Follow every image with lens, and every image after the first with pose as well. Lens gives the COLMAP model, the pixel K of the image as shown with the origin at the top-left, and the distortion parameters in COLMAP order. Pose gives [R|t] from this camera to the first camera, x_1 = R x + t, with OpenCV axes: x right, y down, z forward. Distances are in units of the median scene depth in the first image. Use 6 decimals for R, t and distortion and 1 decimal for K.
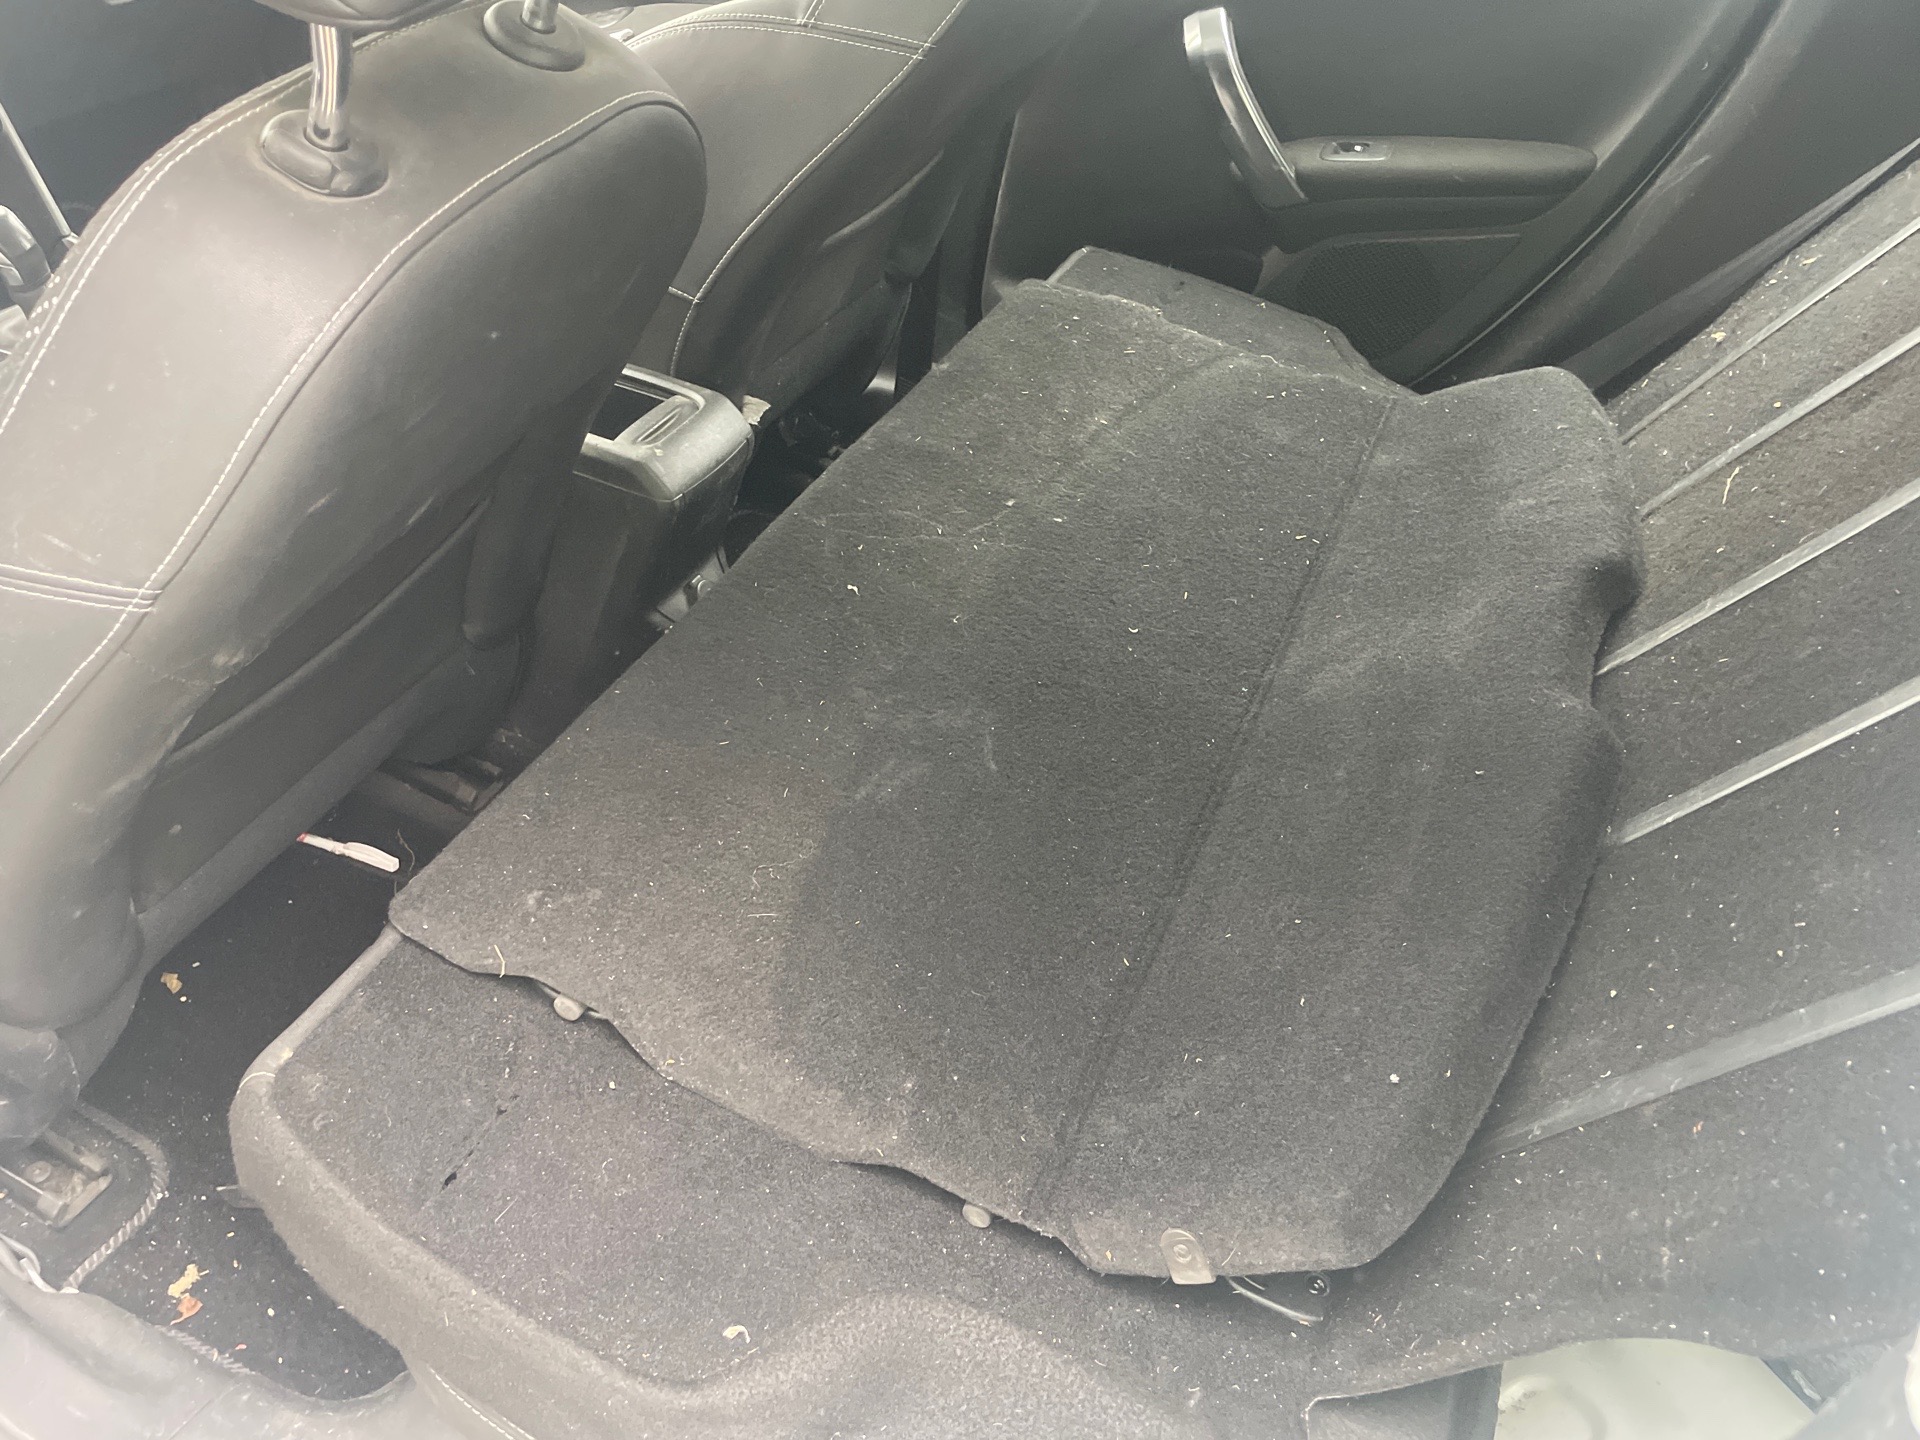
lens RADIAL K [[1451.6, 0, 960.9], [0, 1451.6, 715.7], [0, 0, 1]] dist [0.080495, -0.104869]
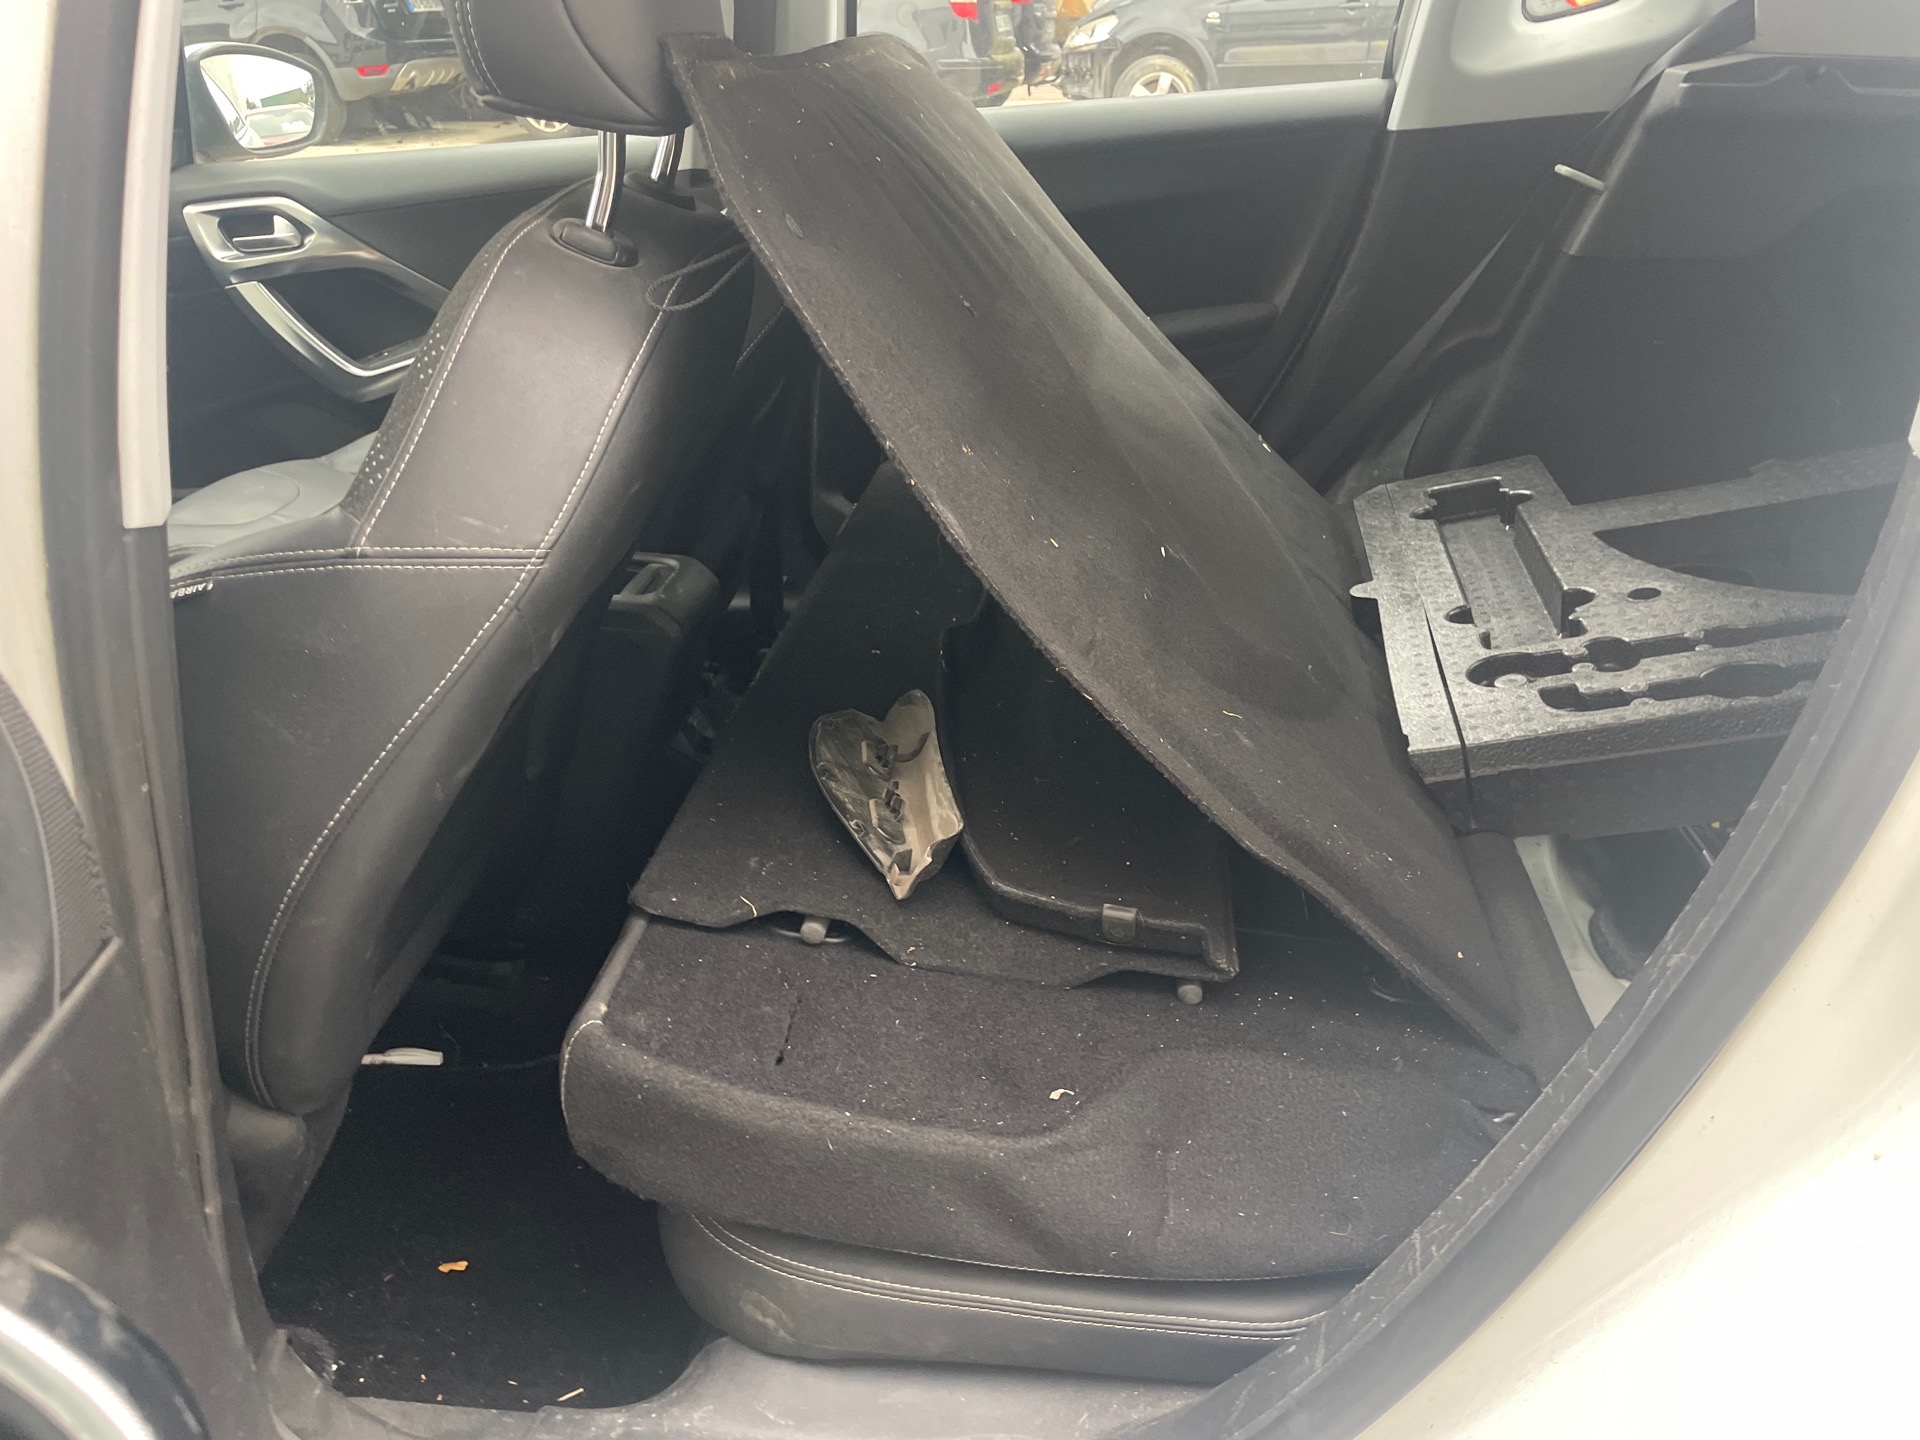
lens RADIAL K [[1451.6, 0, 975.6], [0, 1451.6, 730.2], [0, 0, 1]] dist [0.080495, -0.104869]
pose [[0.949109, -0.201772, 0.241829, -0.404330], [0.251121, 0.948231, -0.194413, 0.312564], [-0.190083, 0.245248, 0.950643, -0.197429]]
